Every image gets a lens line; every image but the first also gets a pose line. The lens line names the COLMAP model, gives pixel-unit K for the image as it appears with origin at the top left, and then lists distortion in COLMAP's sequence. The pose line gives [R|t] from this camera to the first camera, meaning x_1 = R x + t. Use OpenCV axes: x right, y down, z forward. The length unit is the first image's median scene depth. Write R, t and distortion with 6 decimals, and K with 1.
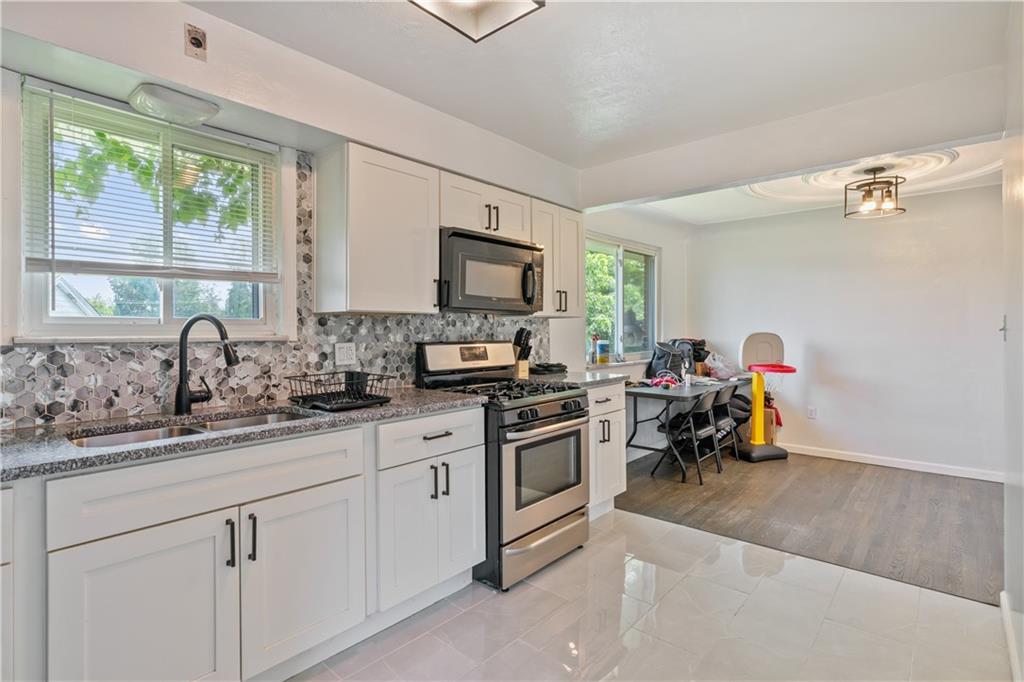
lens RADIAL K [[514.7, 0, 512.1], [0, 514.7, 332.8], [0, 0, 1]] dist [-0.002093, -0.000286]
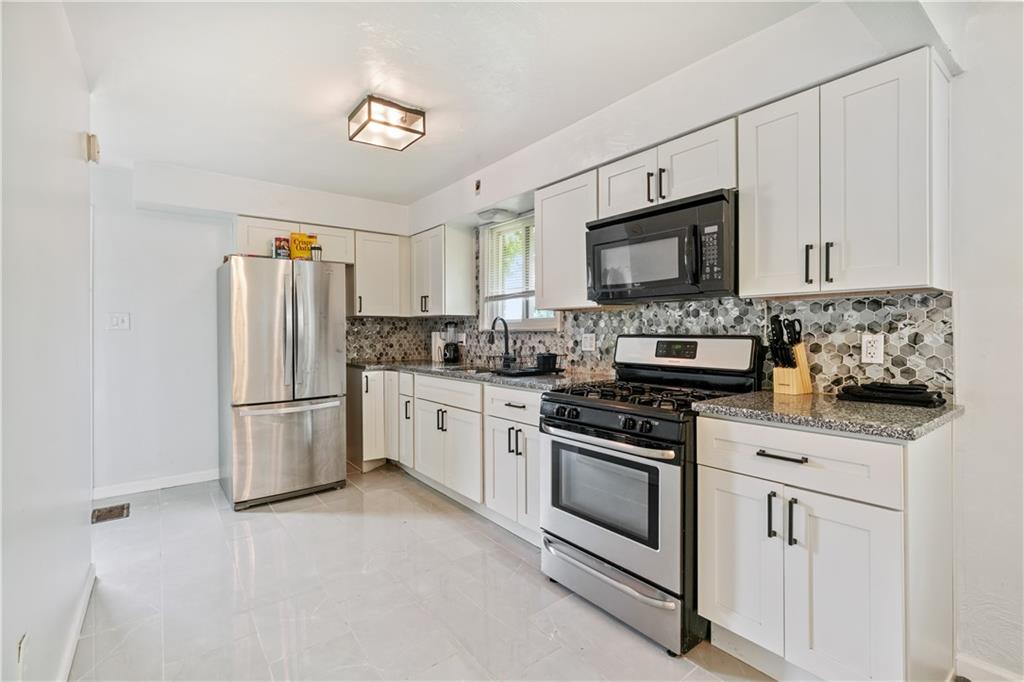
lens RADIAL K [[462.7, 0, 512.3], [0, 462.7, 338.7], [0, 0, 1]] dist [-0.000147, -0.000067]
pose [[-0.199123, 0.020365, -0.979763, 0.808887], [0.002273, 0.999791, 0.020319, 0.008084], [0.979972, 0.001819, -0.199128, 1.009986]]
